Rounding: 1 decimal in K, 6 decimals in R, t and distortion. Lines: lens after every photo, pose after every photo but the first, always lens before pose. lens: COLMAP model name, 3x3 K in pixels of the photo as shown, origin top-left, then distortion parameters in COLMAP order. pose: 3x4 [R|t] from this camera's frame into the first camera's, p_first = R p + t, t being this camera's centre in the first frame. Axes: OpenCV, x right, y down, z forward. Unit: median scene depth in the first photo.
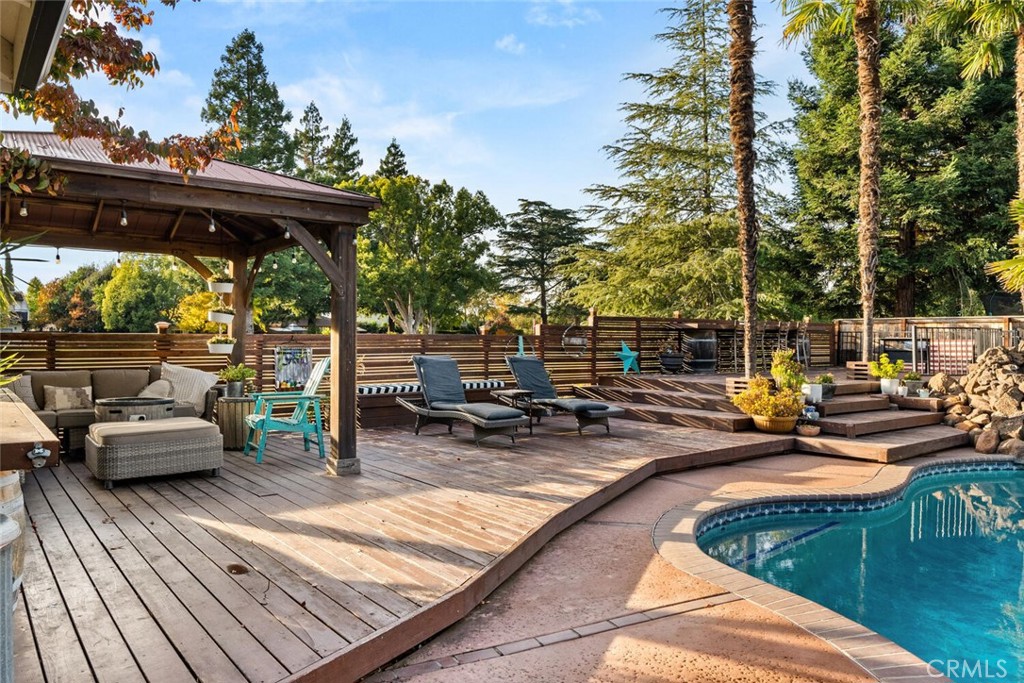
lens RADIAL K [[696.7, 0, 509.4], [0, 696.7, 337.5], [0, 0, 1]] dist [0.000674, -0.000174]
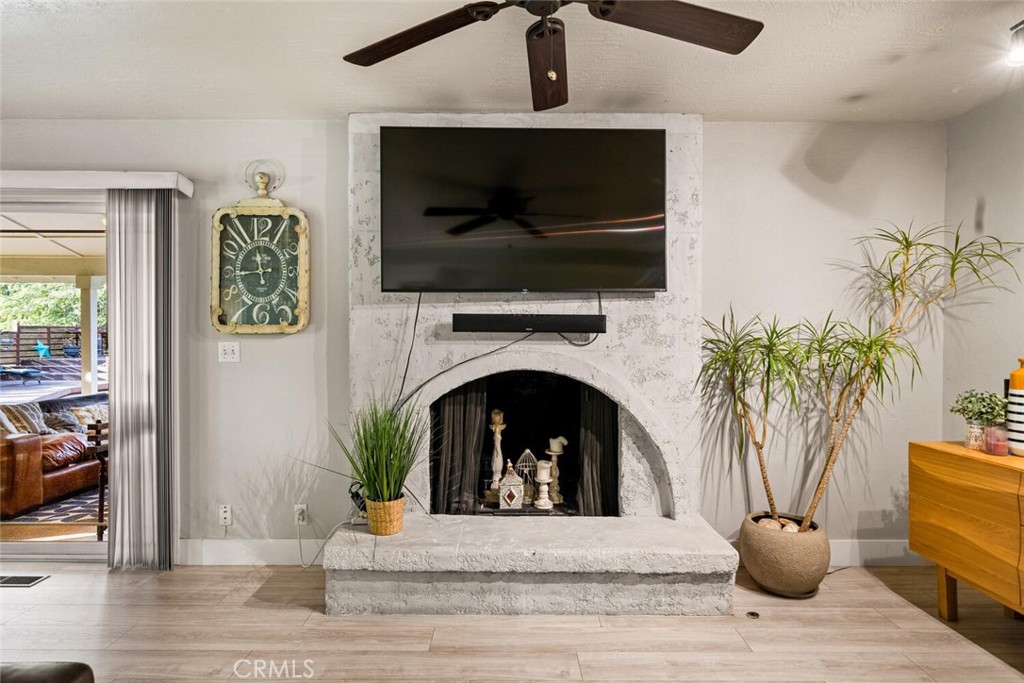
lens RADIAL K [[585.2, 0, 512.0], [0, 585.2, 341.5], [0, 0, 1]] dist [0.000827, -0.000045]
pose [[0.633620, -0.012952, 0.773536, -0.172667], [0.000588, 0.999868, 0.016260, -0.010936], [-0.773644, -0.009848, 0.633543, -0.667088]]
